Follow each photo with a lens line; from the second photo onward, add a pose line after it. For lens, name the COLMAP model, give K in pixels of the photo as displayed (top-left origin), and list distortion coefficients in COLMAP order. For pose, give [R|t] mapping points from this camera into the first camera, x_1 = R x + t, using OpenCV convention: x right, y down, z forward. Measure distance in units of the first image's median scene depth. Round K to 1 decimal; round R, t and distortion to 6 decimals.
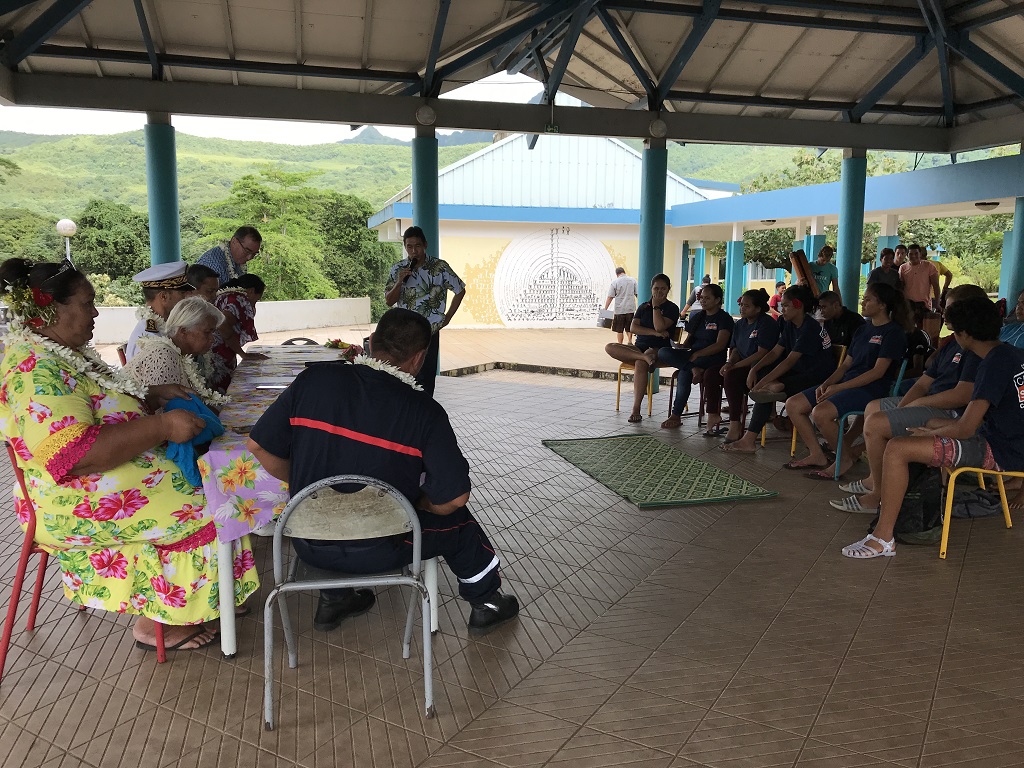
lens RADIAL K [[849.6, 0, 517.7], [0, 849.6, 380.7], [0, 0, 1]] dist [0.014495, 0.000653]
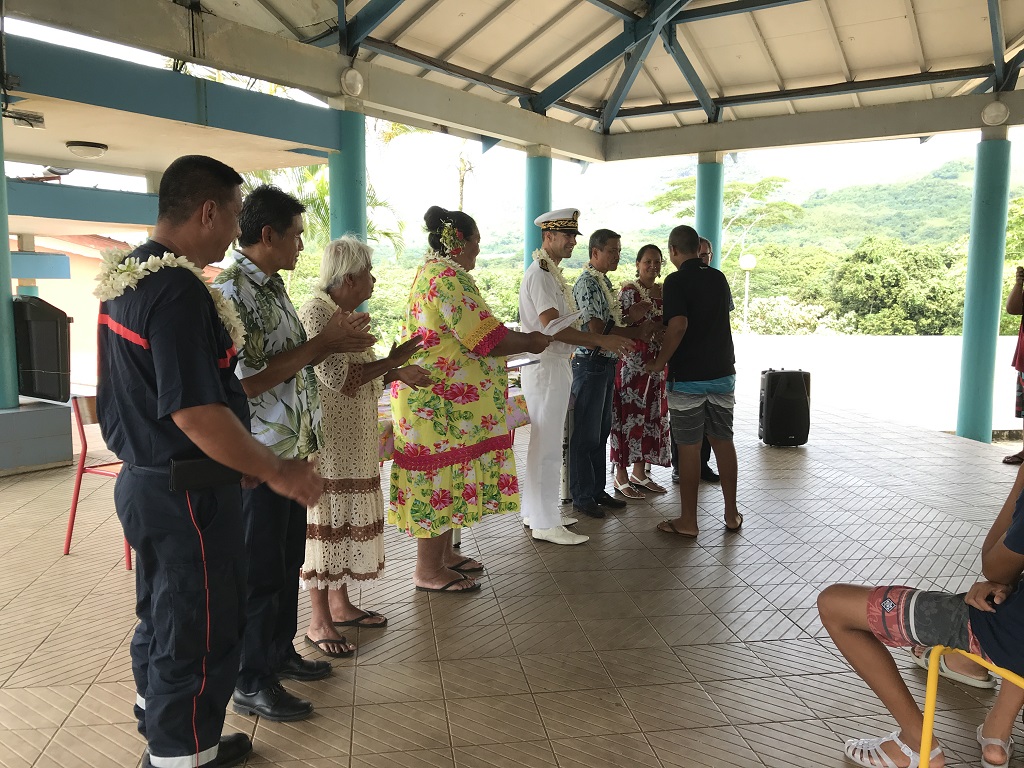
lens RADIAL K [[849.6, 0, 517.7], [0, 849.6, 380.7], [0, 0, 1]] dist [0.014495, 0.000653]
pose [[0.648315, 0.079325, -0.757228, 0.041365], [-0.108717, 0.994011, 0.011050, -0.002240], [0.753570, 0.075160, 0.653057, 0.022104]]
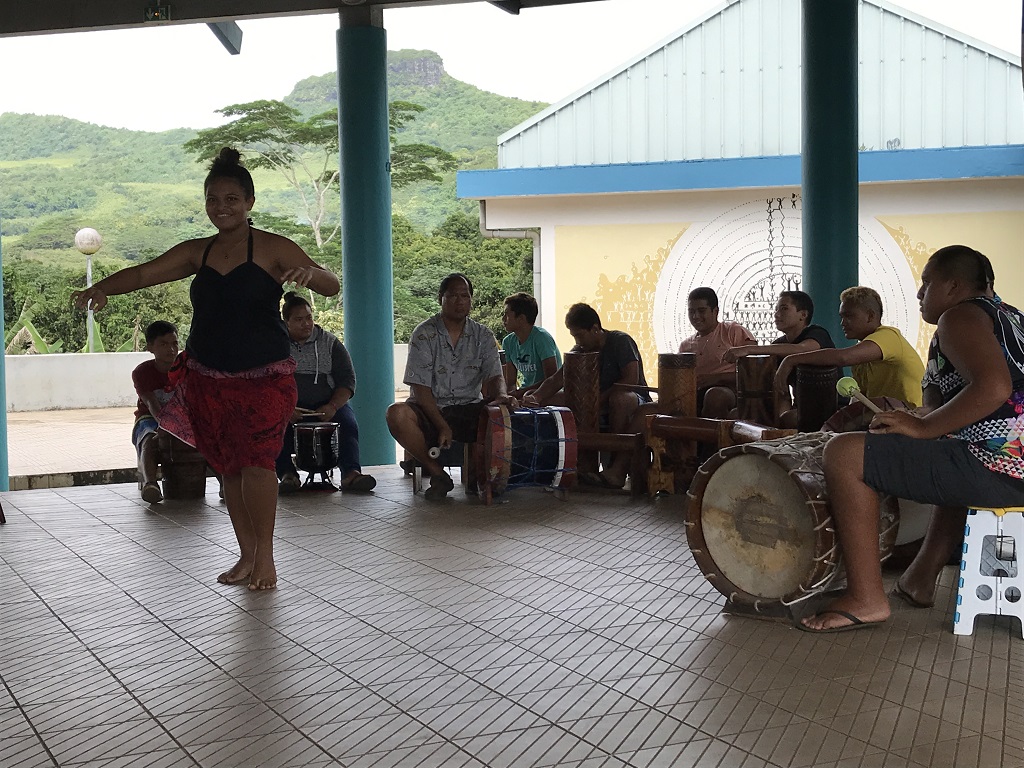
lens RADIAL K [[1512.8, 0, 512.0], [0, 1512.8, 384.0], [0, 0, 1]] dist [0.227417, -0.853915]
pose [[0.840751, 0.008730, -0.541351, 0.134388], [-0.050520, 0.996773, -0.062386, -0.002245], [0.539060, 0.079801, 0.838479, 0.057942]]
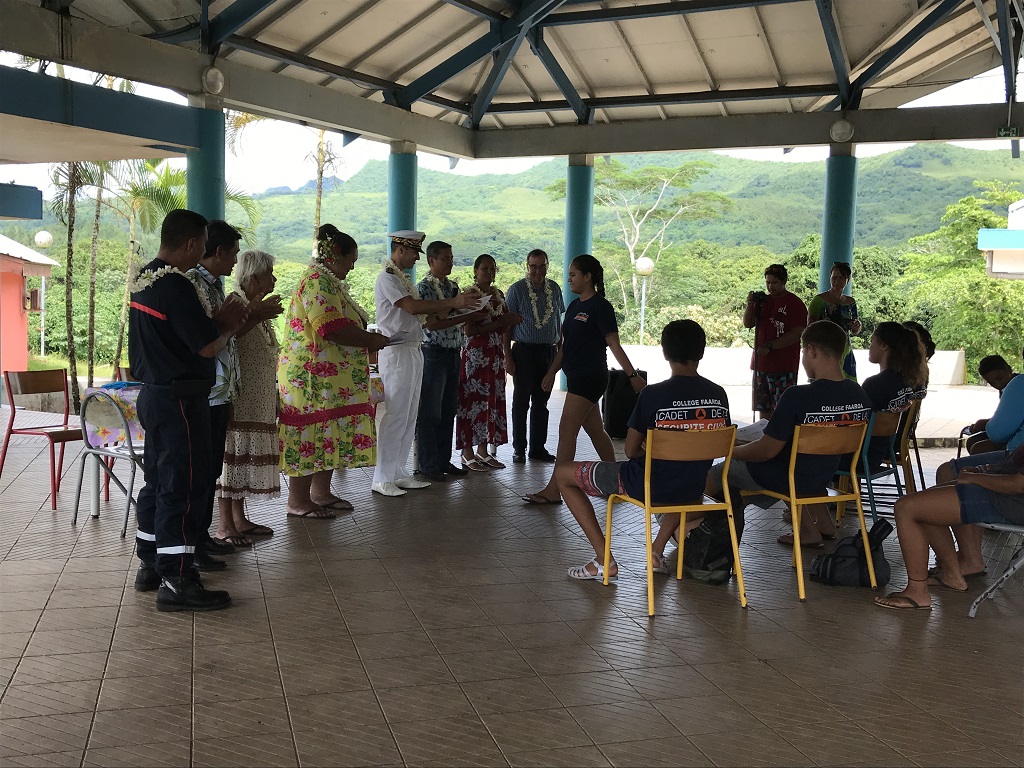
lens RADIAL K [[1088.0, 0, 517.3], [0, 1088.0, 382.6], [0, 0, 1]] dist [0.120205, -0.361908]
pose [[0.734442, 0.066039, -0.675451, 0.071807], [-0.114329, 0.993070, -0.027222, 0.001498], [0.668972, 0.097217, 0.736903, -0.002288]]
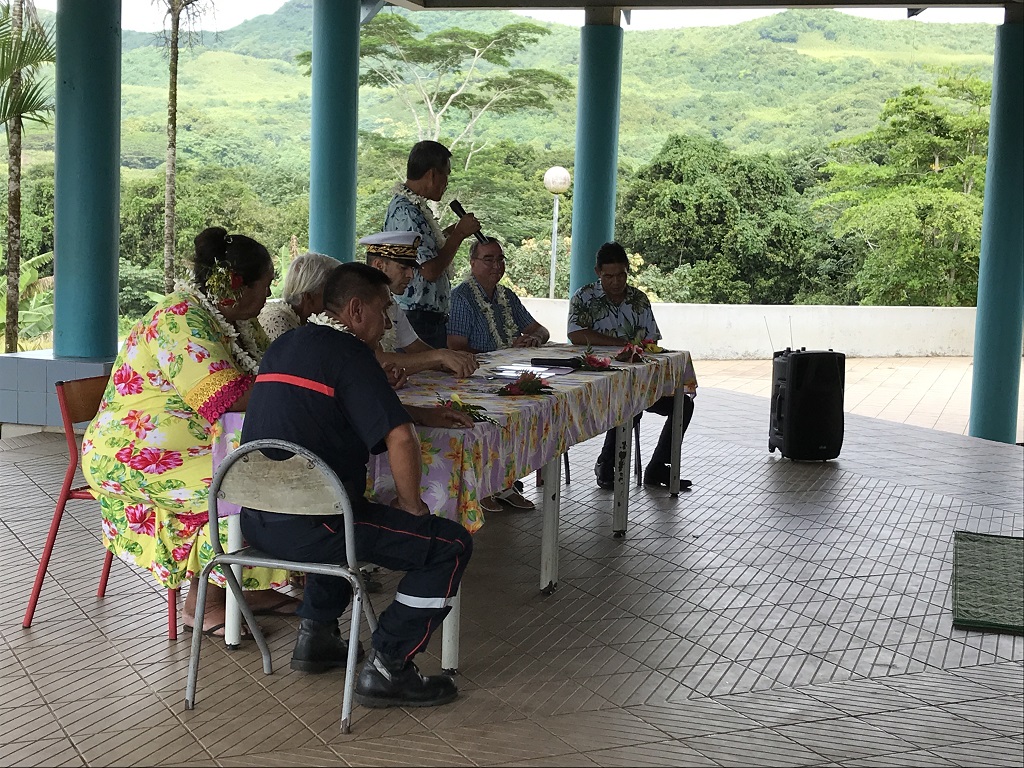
lens RADIAL K [[1576.1, 0, 512.0], [0, 1576.1, 384.0], [0, 0, 1]] dist [0.283528, -1.349763]
pose [[0.843506, 0.076799, -0.531601, 0.033823], [-0.104265, 0.994311, -0.021794, 0.002504], [0.526903, 0.073811, 0.846714, -0.012800]]
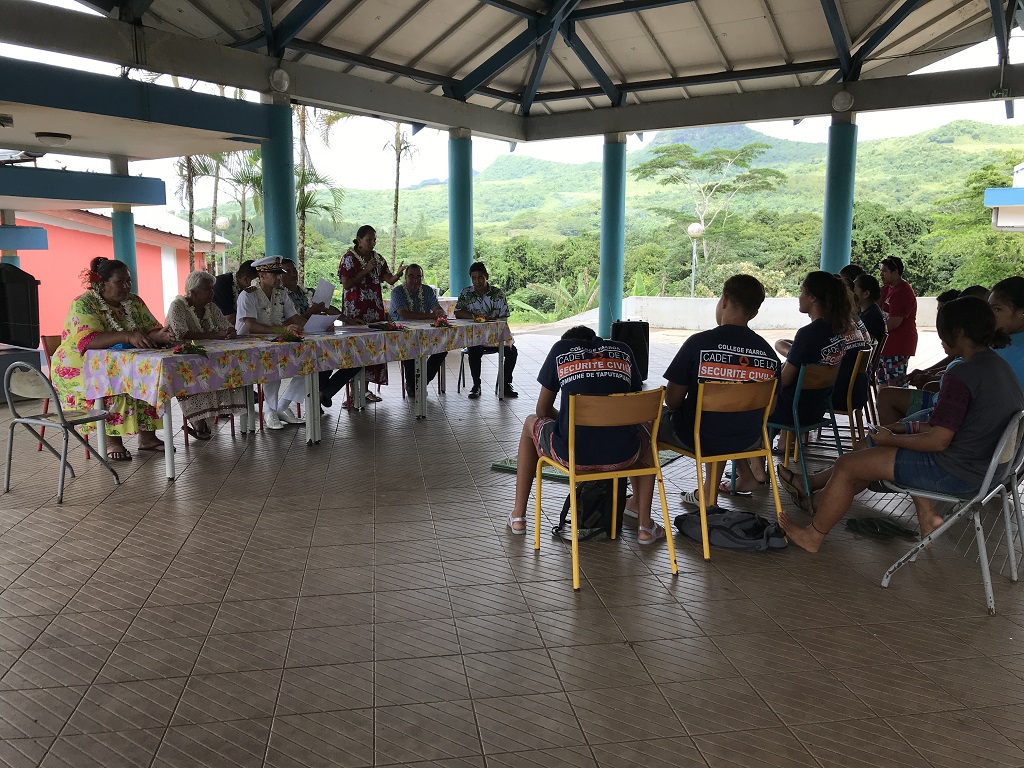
lens RADIAL K [[849.6, 0, 517.7], [0, 849.6, 380.7], [0, 0, 1]] dist [0.014495, 0.000653]
pose [[0.652335, 0.101764, -0.751068, 0.069693], [-0.101036, 0.993777, 0.046895, -0.001265], [0.751166, 0.045293, 0.658557, 0.018609]]
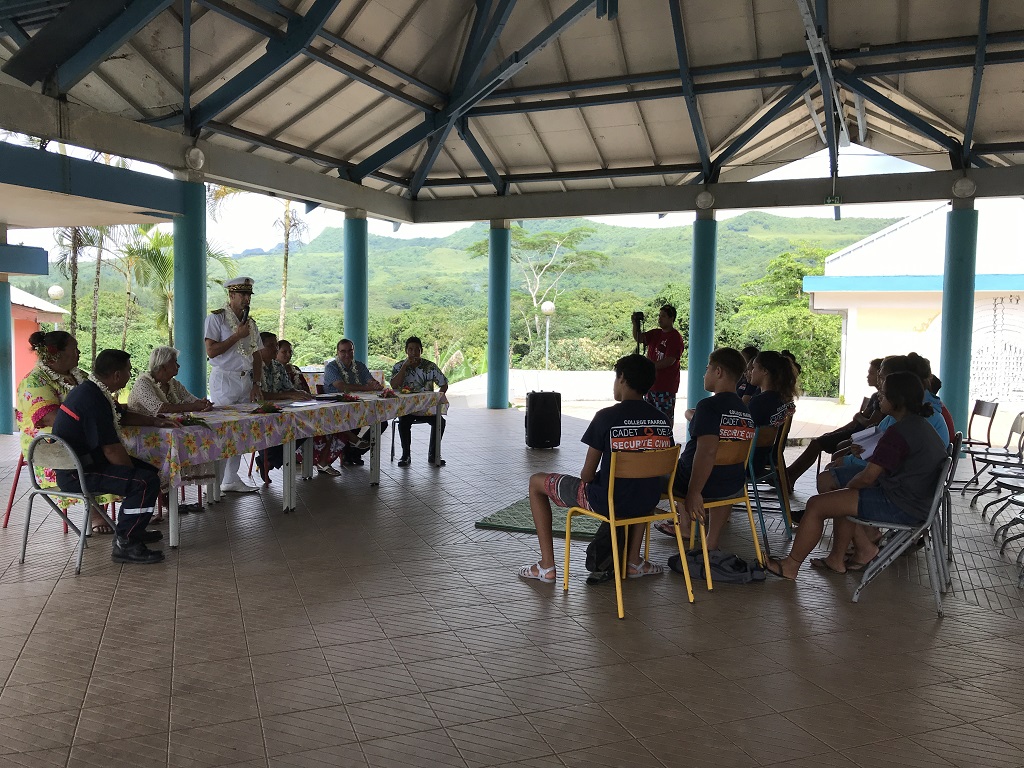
lens RADIAL K [[843.7, 0, 514.5], [0, 843.7, 387.4], [0, 0, 1]] dist [0.067267, -0.097903]
pose [[0.787512, 0.041372, -0.614909, 0.065268], [-0.090334, 0.994717, -0.048764, 0.000525], [0.609643, 0.093949, 0.787089, 0.002517]]
